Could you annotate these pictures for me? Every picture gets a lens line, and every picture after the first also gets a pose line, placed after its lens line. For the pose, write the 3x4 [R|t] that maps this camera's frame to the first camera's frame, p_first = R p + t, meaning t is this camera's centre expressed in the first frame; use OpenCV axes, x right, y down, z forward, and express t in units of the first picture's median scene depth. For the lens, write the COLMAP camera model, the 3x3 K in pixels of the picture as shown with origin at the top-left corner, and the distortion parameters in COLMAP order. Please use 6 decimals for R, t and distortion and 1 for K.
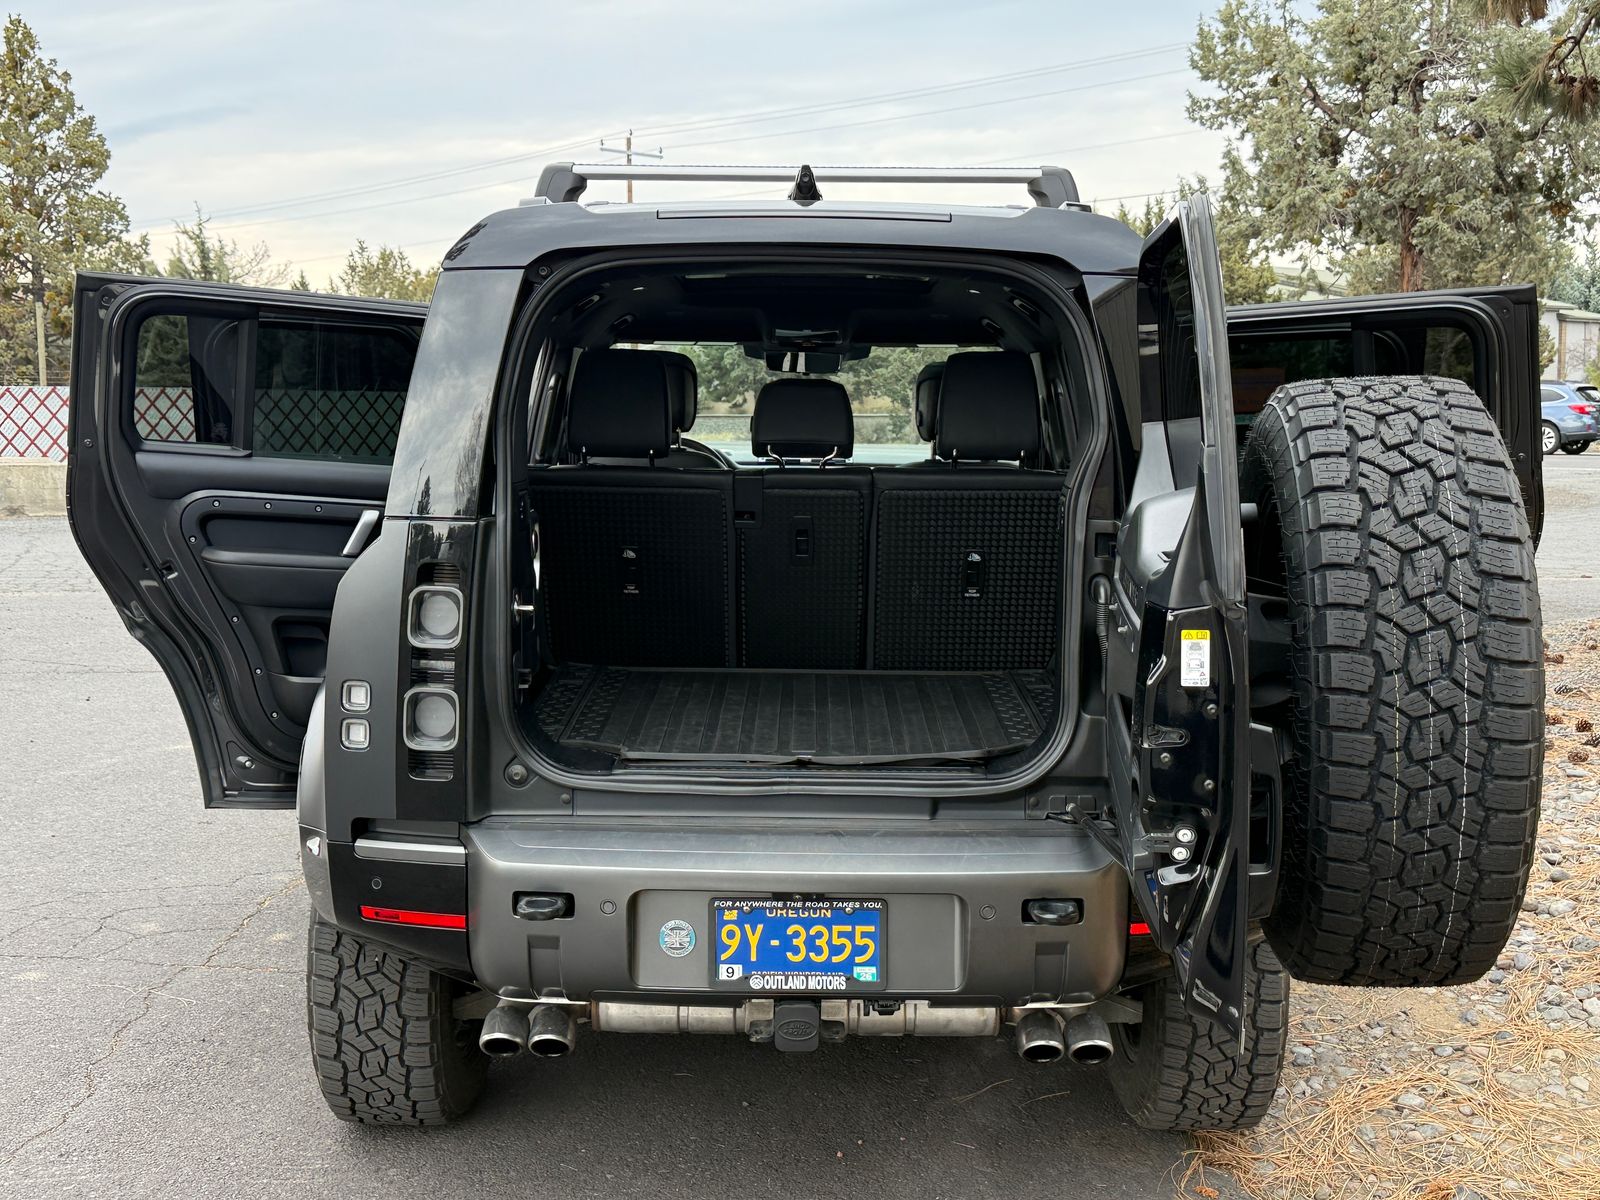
lens RADIAL K [[1950.2, 0, 763.5], [0, 1950.2, 585.9], [0, 0, 1]] dist [0.110469, 0.000000]
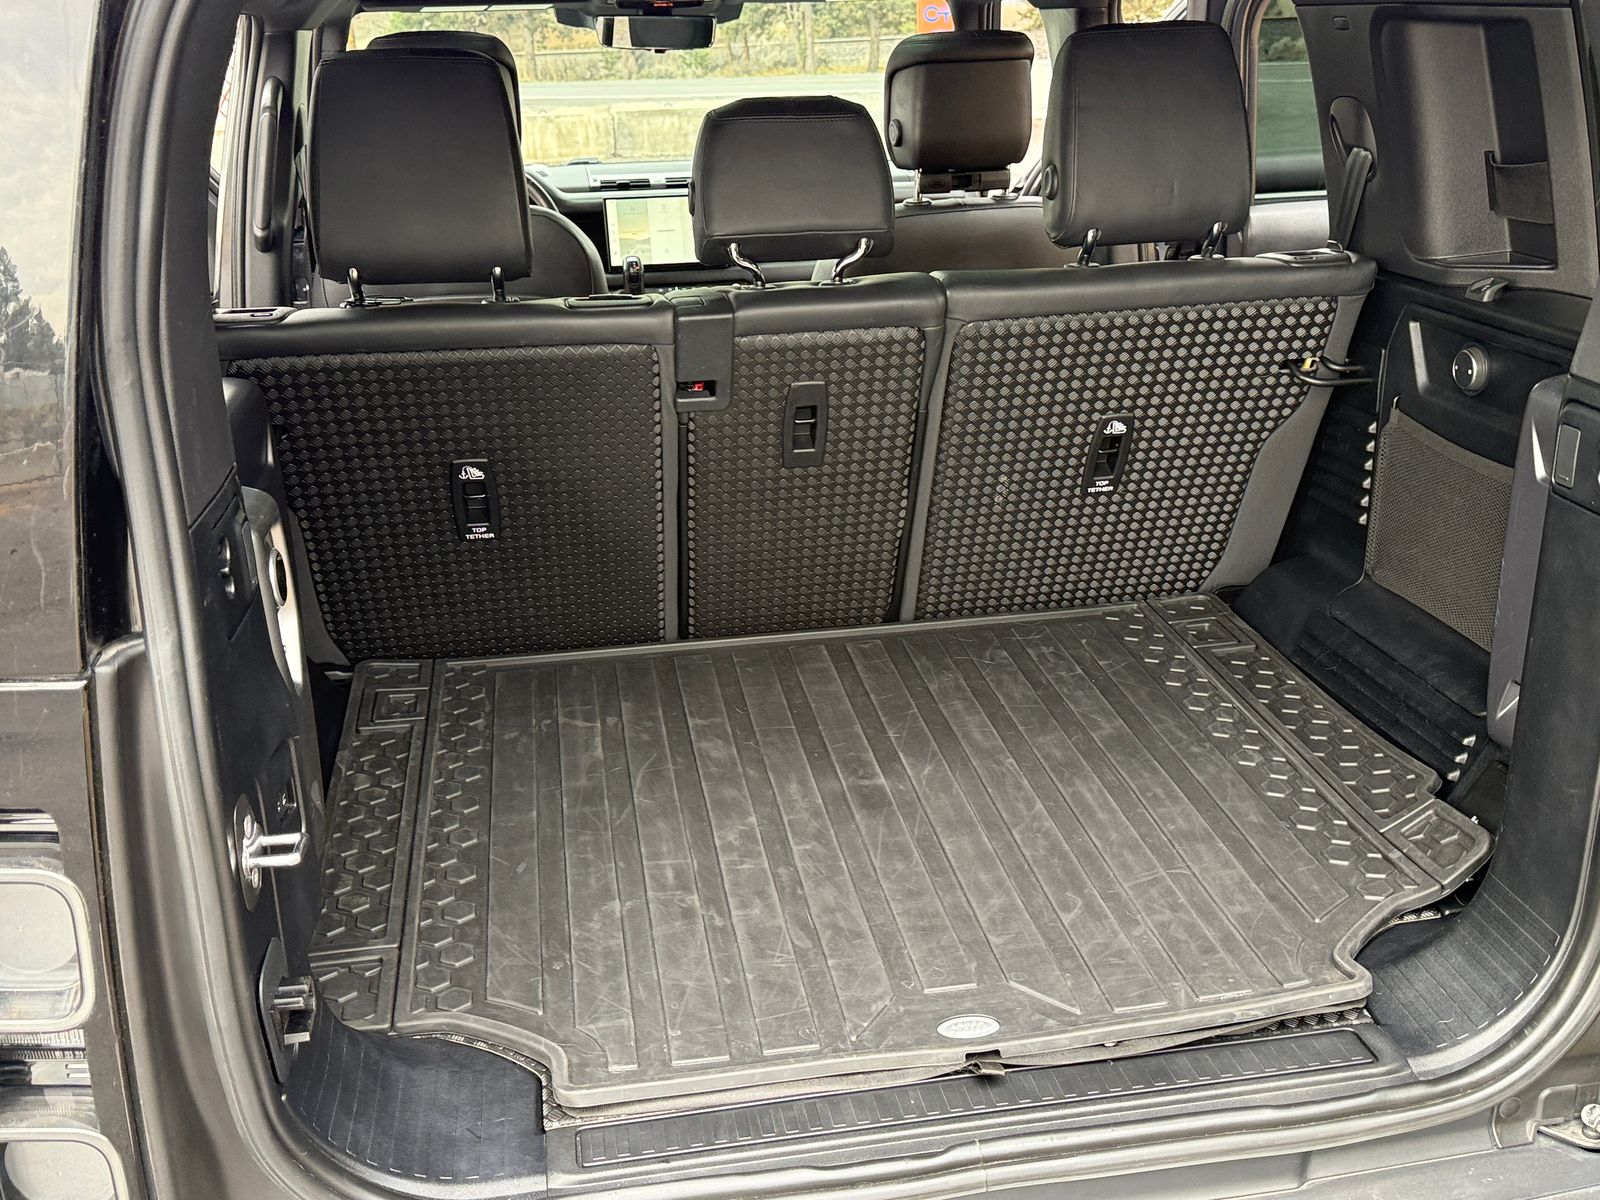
lens RADIAL K [[1609.5, 0, 791.0], [0, 1609.5, 598.7], [0, 0, 1]] dist [0.078111, 0.000000]
pose [[0.981745, -0.098960, 0.162428, -0.060403], [0.057141, 0.967993, 0.244384, -0.086066], [-0.181413, -0.230642, 0.955978, 0.590220]]
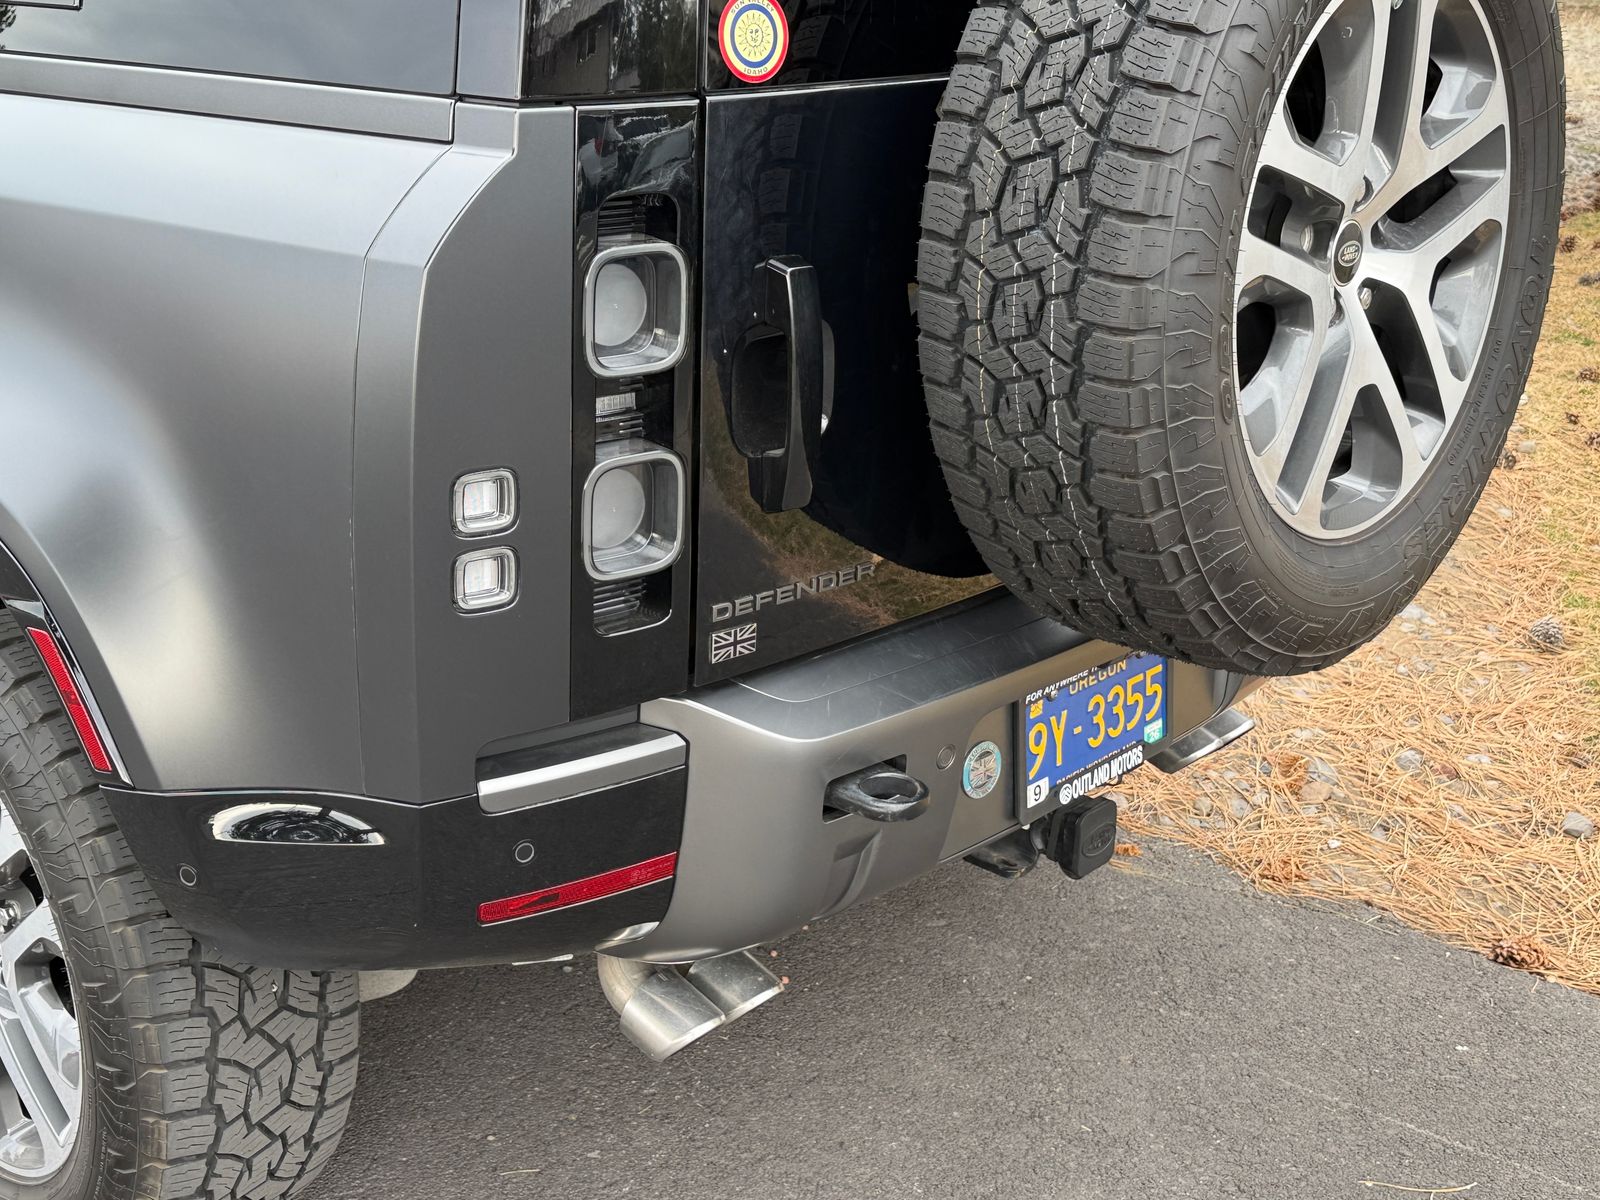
lens RADIAL K [[2010.2, 0, 813.4], [0, 2010.2, 617.2], [0, 0, 1]] dist [0.115617, 0.000000]
pose [[0.651946, -0.258863, 0.712710, -0.423151], [0.069866, 0.956431, 0.283476, -0.040776], [-0.755040, -0.135017, 0.641627, 0.520443]]
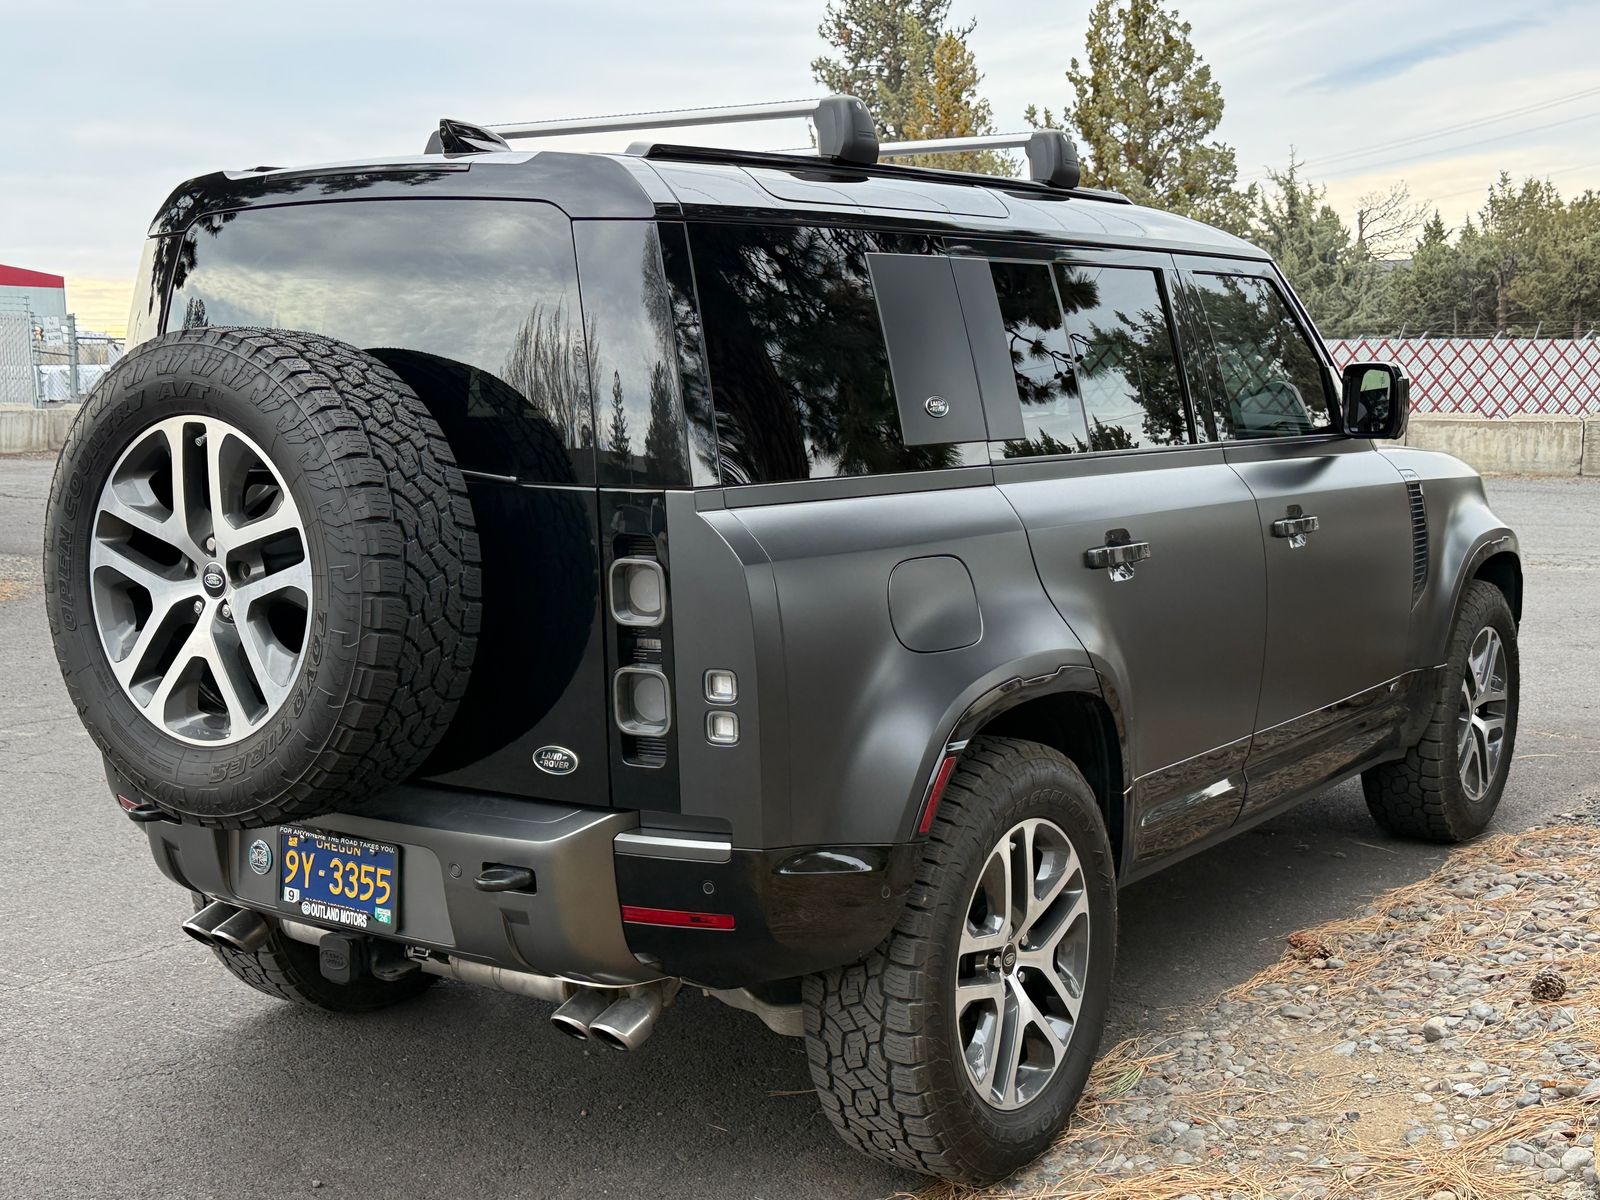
lens RADIAL K [[2010.2, 0, 735.9], [0, 2010.2, 620.3], [0, 0, 1]] dist [0.115617, 0.000000]
pose [[0.826200, 0.075074, -0.558352, 0.634813], [-0.054169, 0.997076, 0.053908, -0.018259], [0.560766, -0.014293, 0.827851, 0.188450]]
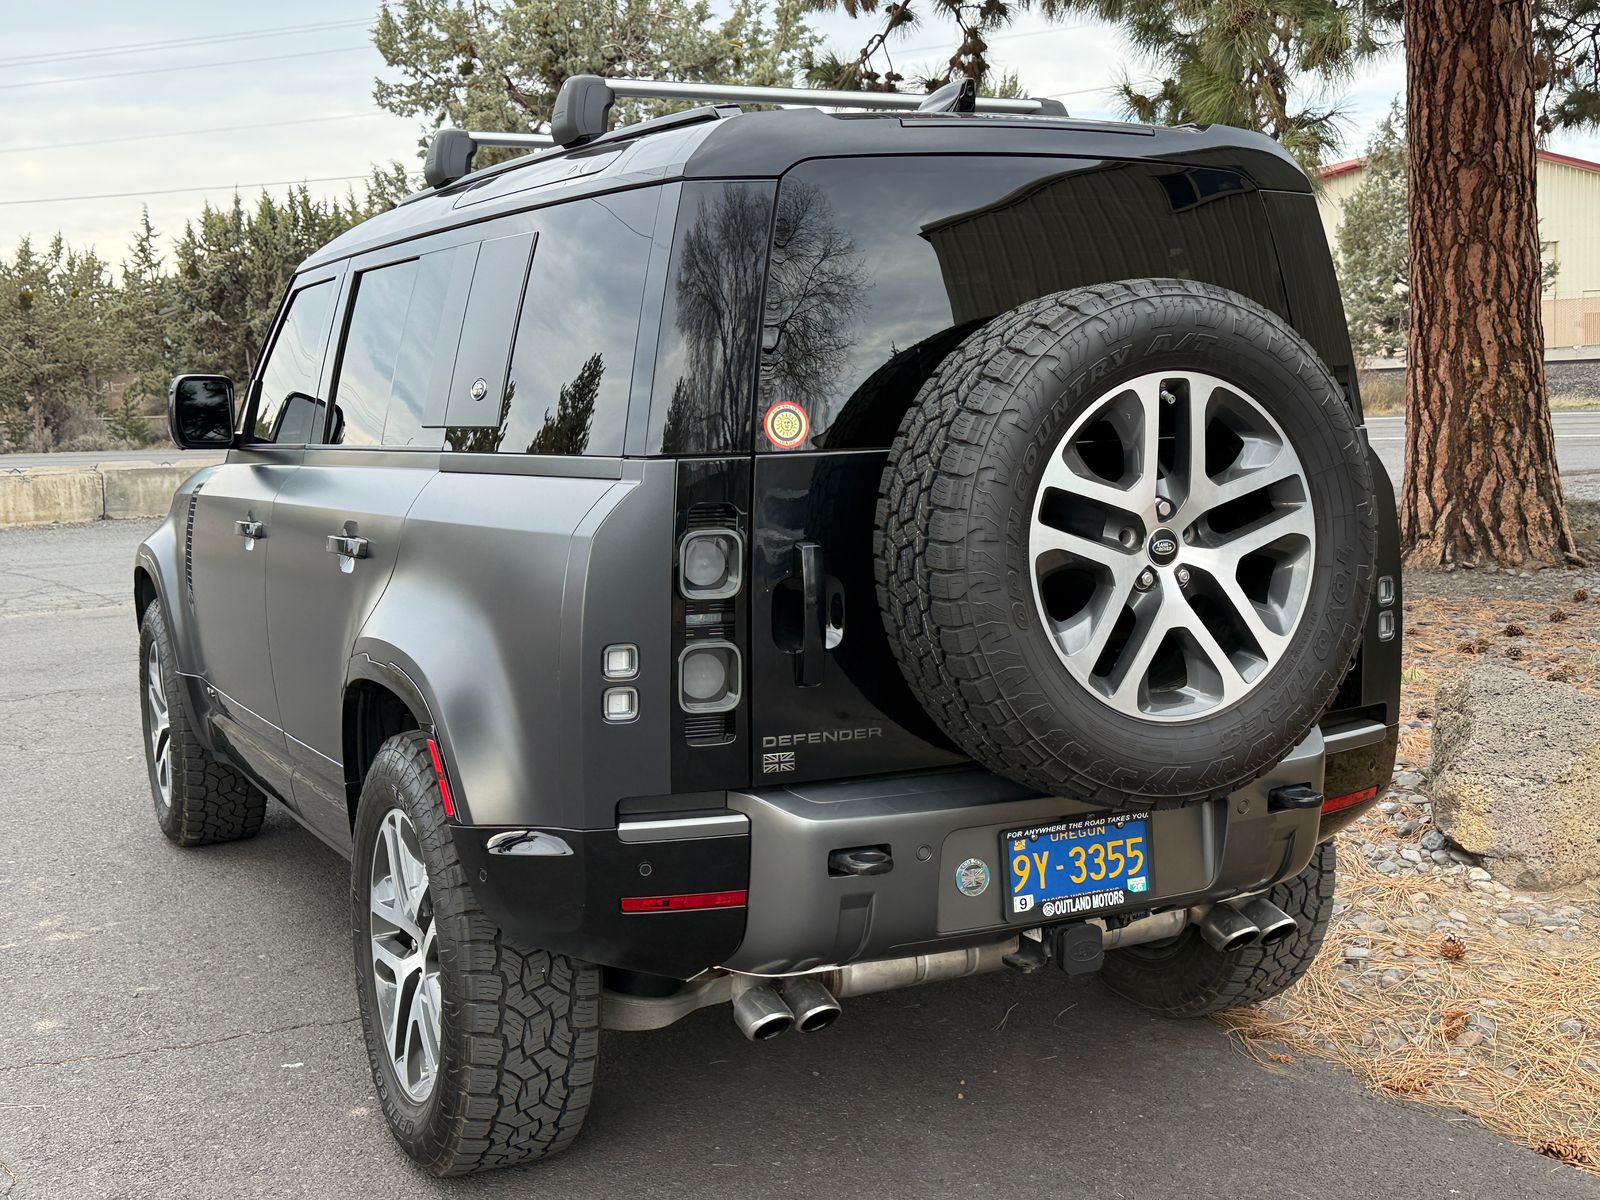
lens RADIAL K [[2010.2, 0, 797.2], [0, 2010.2, 596.7], [0, 0, 1]] dist [0.115617, 0.000000]
pose [[0.883221, -0.081306, 0.461855, -0.461824], [0.081192, 0.996495, 0.020159, 0.012702], [-0.461875, 0.019694, 0.886726, 0.128898]]
